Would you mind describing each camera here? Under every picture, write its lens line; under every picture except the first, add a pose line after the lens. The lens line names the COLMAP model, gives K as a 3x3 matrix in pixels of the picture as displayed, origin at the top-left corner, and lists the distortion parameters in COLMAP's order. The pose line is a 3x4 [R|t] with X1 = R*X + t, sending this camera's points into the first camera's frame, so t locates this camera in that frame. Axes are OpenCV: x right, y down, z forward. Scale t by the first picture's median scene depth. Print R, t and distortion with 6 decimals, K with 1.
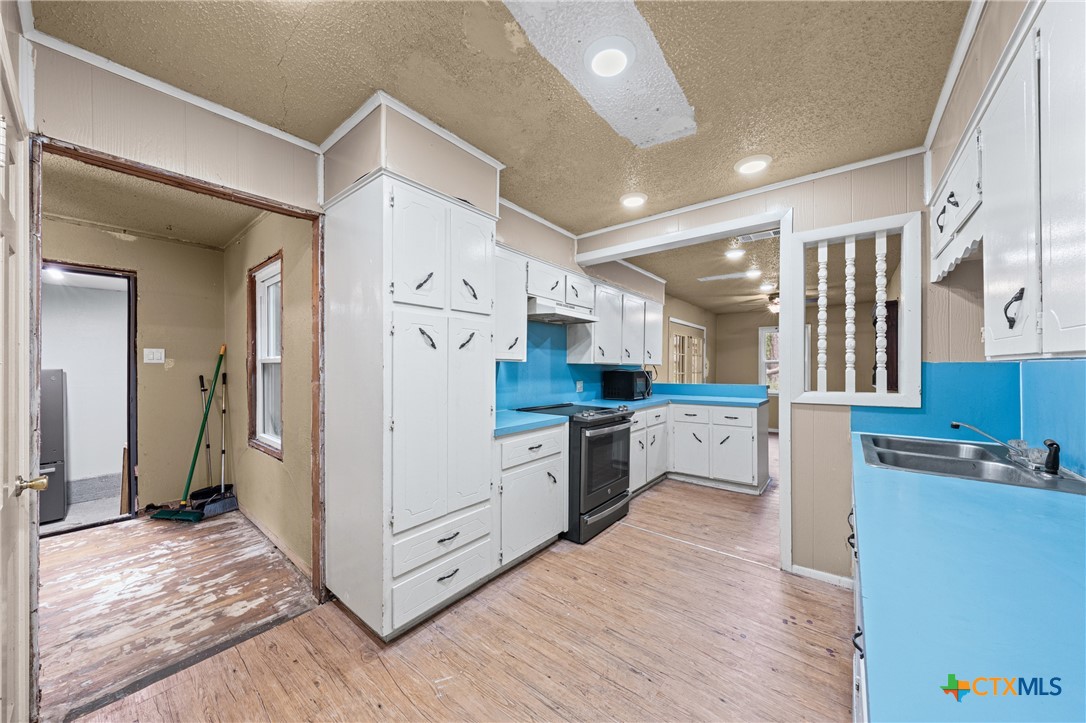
lens RADIAL K [[369.5, 0, 542.7], [0, 369.5, 369.8], [0, 0, 1]] dist [-0.003291, 0.000060]
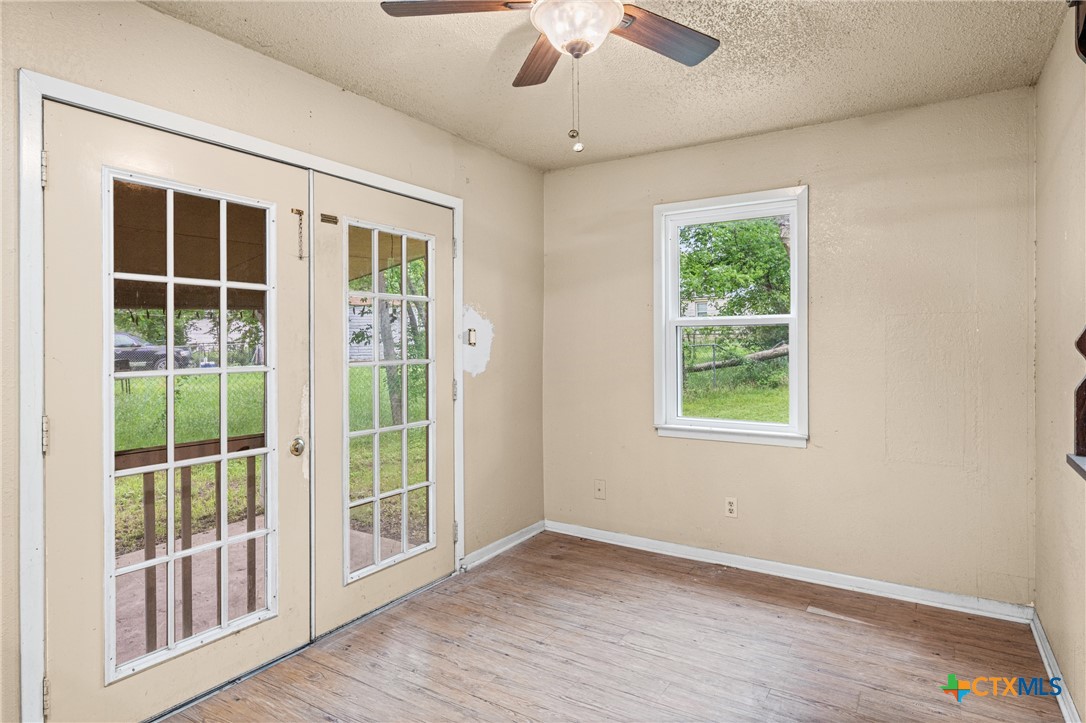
lens RADIAL K [[602.9, 0, 528.8], [0, 602.9, 346.9], [0, 0, 1]] dist [0.000625, -0.001029]
pose [[0.995244, -0.003898, 0.097335, 1.158677], [0.003501, 0.999985, 0.004247, -0.011641], [-0.097350, -0.003886, 0.995243, 1.395017]]
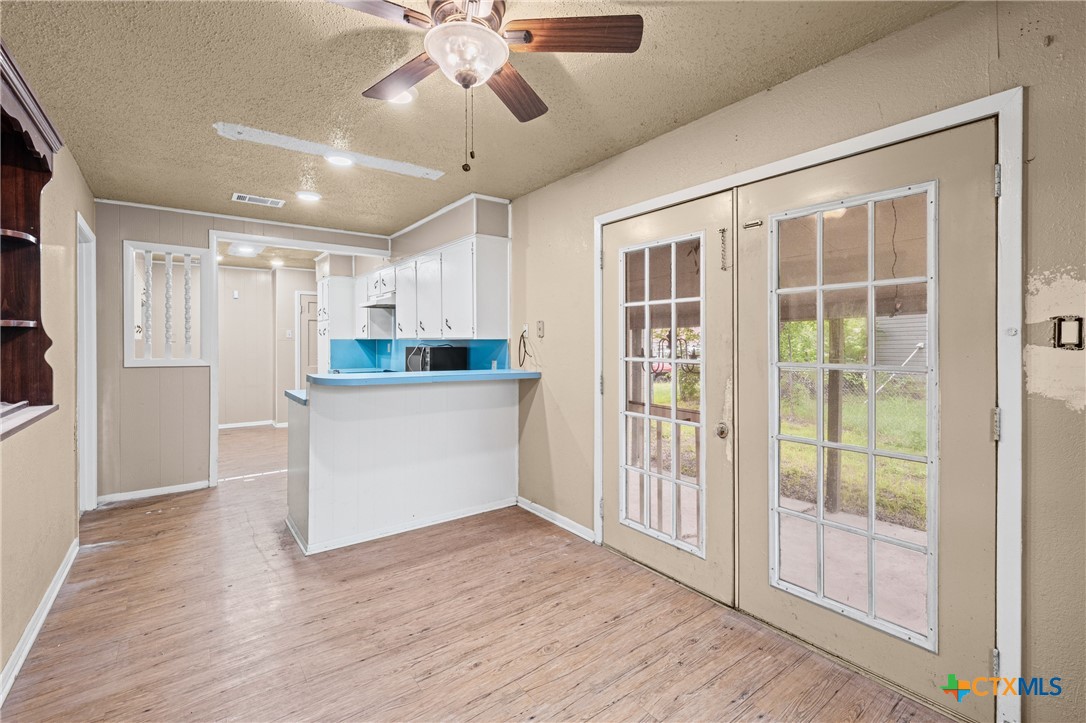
lens RADIAL K [[477.2, 0, 559.5], [0, 477.2, 344.1], [0, 0, 1]] dist [-0.000288, -0.000496]
pose [[-0.217368, 0.004051, -0.976081, 1.771774], [-0.004974, 0.999974, 0.005258, -0.014302], [0.976077, 0.005998, -0.217342, 2.214409]]
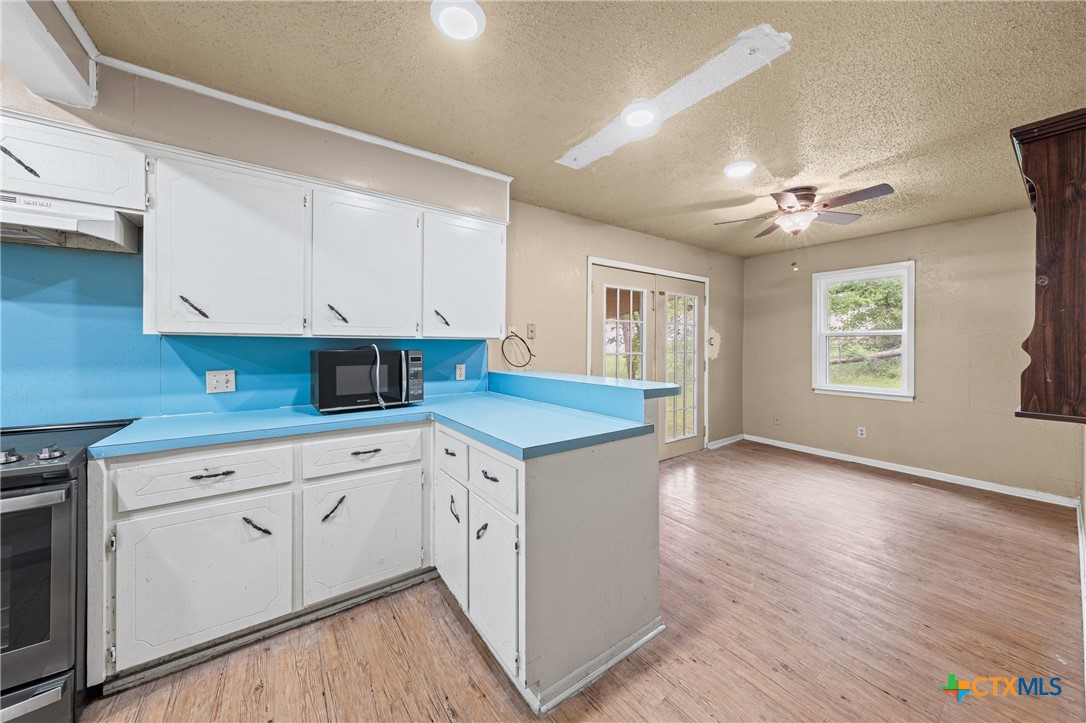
lens RADIAL K [[369.5, 0, 541.8], [0, 369.5, 344.6], [0, 0, 1]] dist [-0.003291, 0.000060]
pose [[0.962046, 0.004267, -0.272855, 0.889667], [-0.004890, 0.999987, -0.001607, -0.006646], [0.272845, 0.002880, 0.962054, 0.878627]]
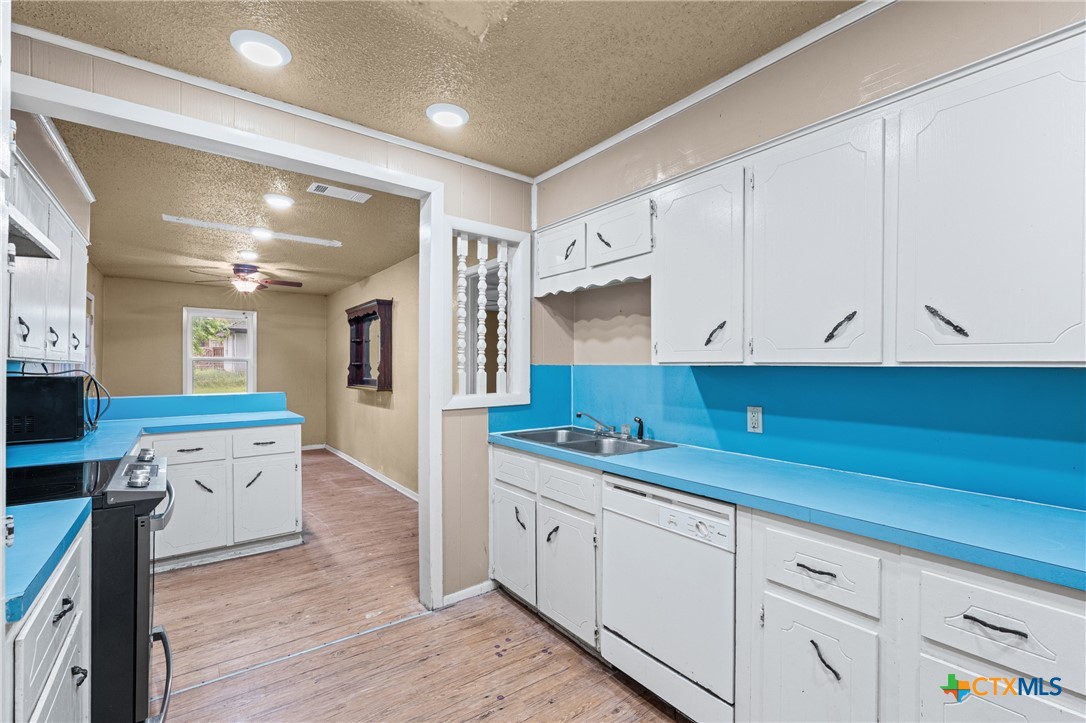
lens RADIAL K [[477.2, 0, 552.5], [0, 477.2, 369.7], [0, 0, 1]] dist [-0.000288, -0.000496]
pose [[0.230408, 0.000395, 0.973094, -0.281901], [0.000617, 1.000000, -0.000552, -0.002747], [-0.973094, 0.000728, 0.230408, 0.395693]]
